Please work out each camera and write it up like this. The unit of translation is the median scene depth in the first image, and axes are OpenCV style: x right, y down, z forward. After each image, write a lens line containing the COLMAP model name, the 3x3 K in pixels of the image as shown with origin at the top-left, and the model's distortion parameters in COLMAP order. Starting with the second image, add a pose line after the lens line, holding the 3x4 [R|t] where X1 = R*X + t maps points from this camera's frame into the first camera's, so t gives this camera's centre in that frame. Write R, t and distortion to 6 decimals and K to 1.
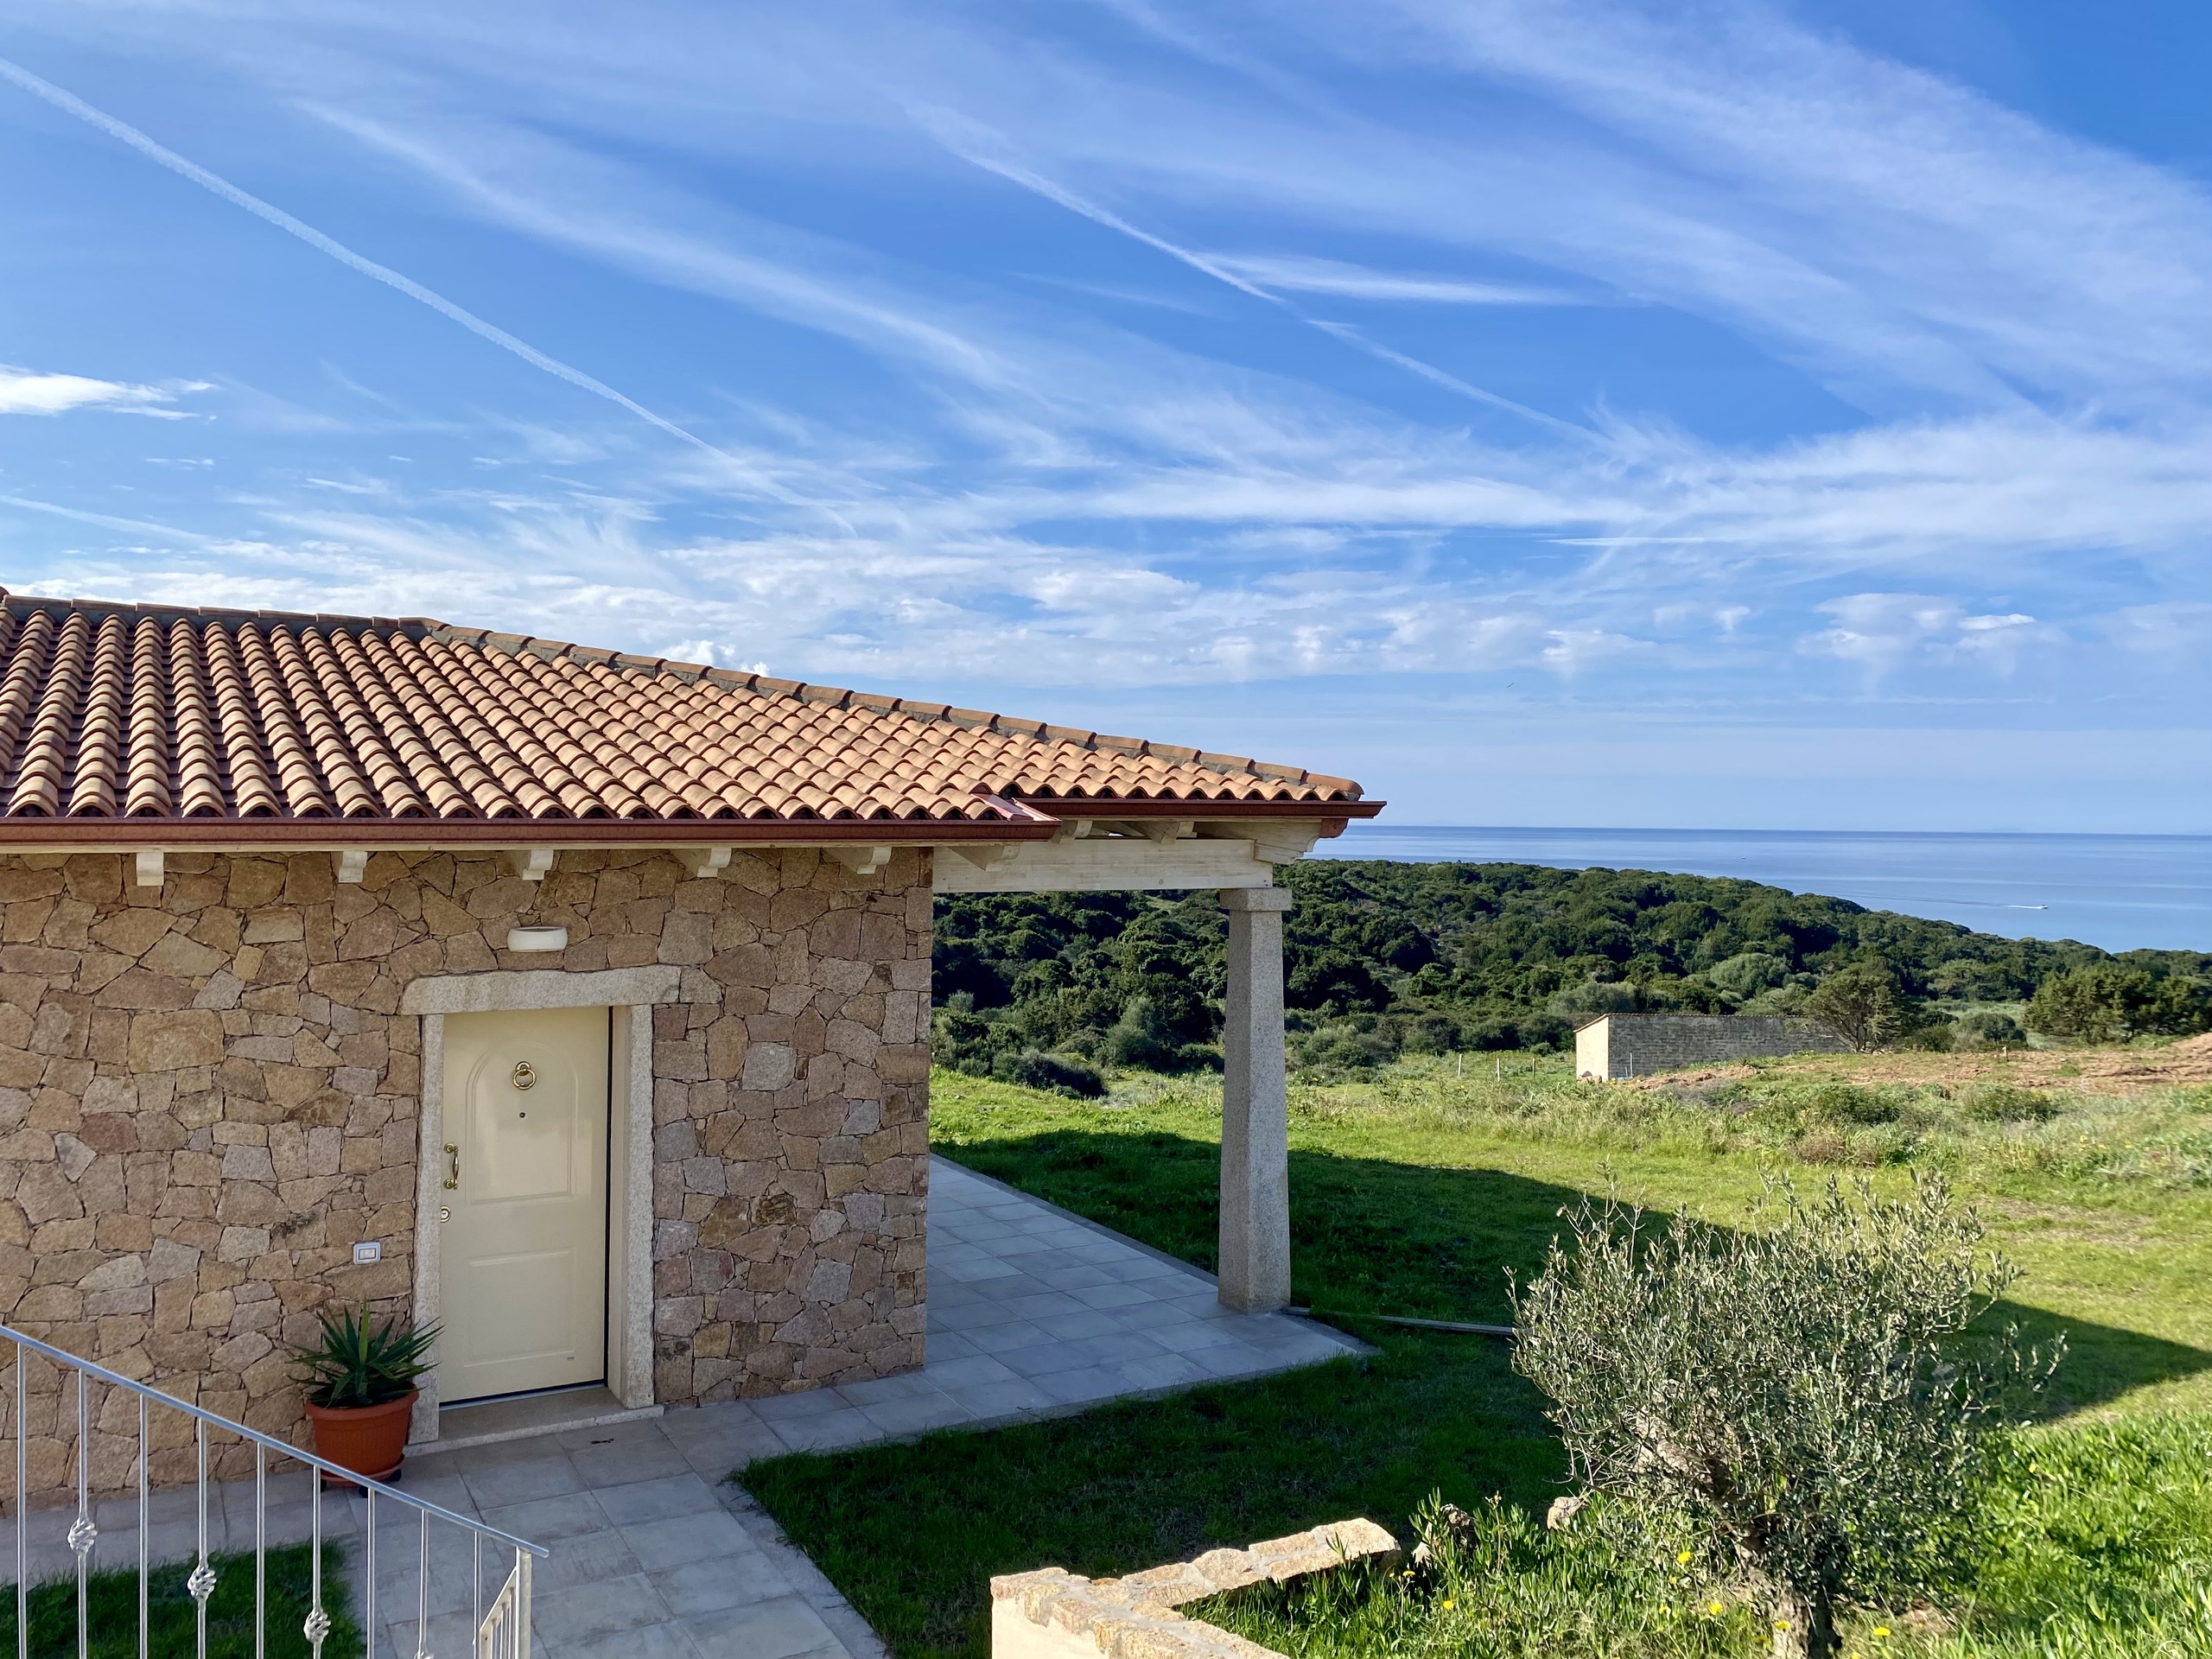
lens RADIAL K [[1749.6, 0, 1109.3], [0, 1749.6, 812.6], [0, 0, 1]] dist [-0.053431, 0.020181]
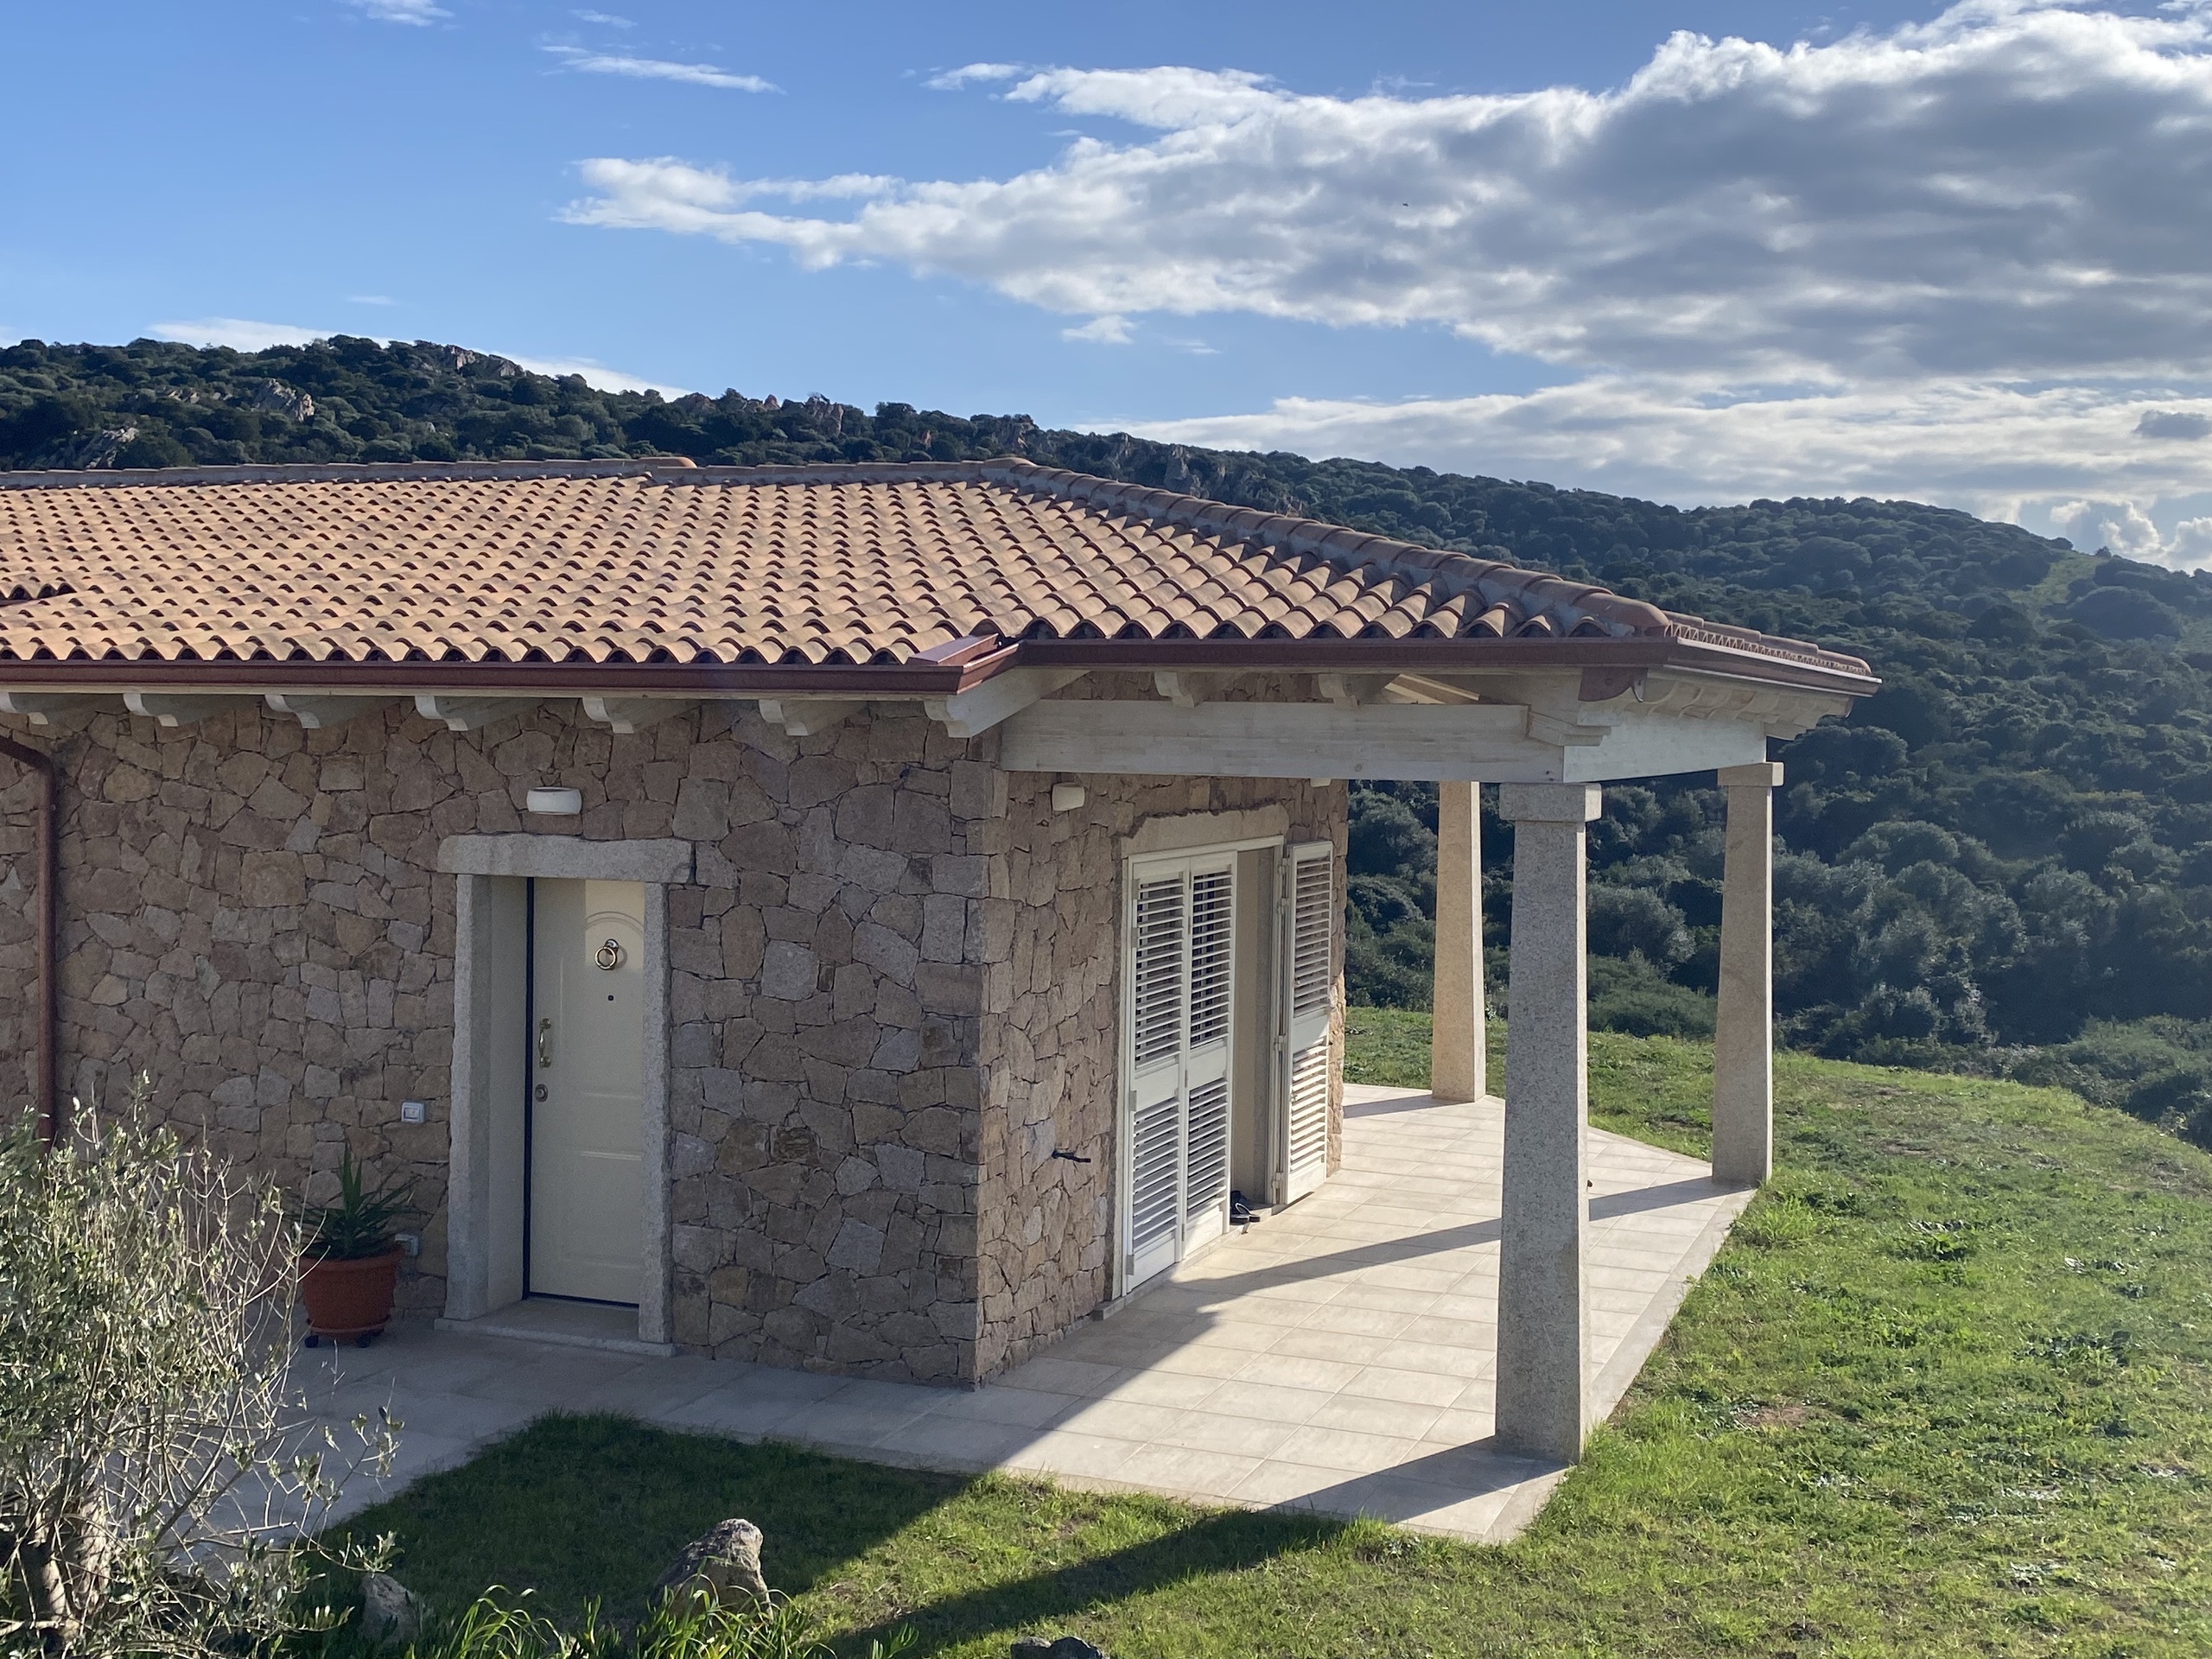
lens RADIAL K [[2412.6, 0, 1108.9], [0, 2412.6, 829.0], [0, 0, 1]] dist [0.021837, 0.000000]
pose [[0.631389, 0.048738, -0.773933, 0.802366], [-0.006030, 0.998301, 0.057947, 0.011880], [0.775443, -0.031920, 0.630610, 0.411942]]
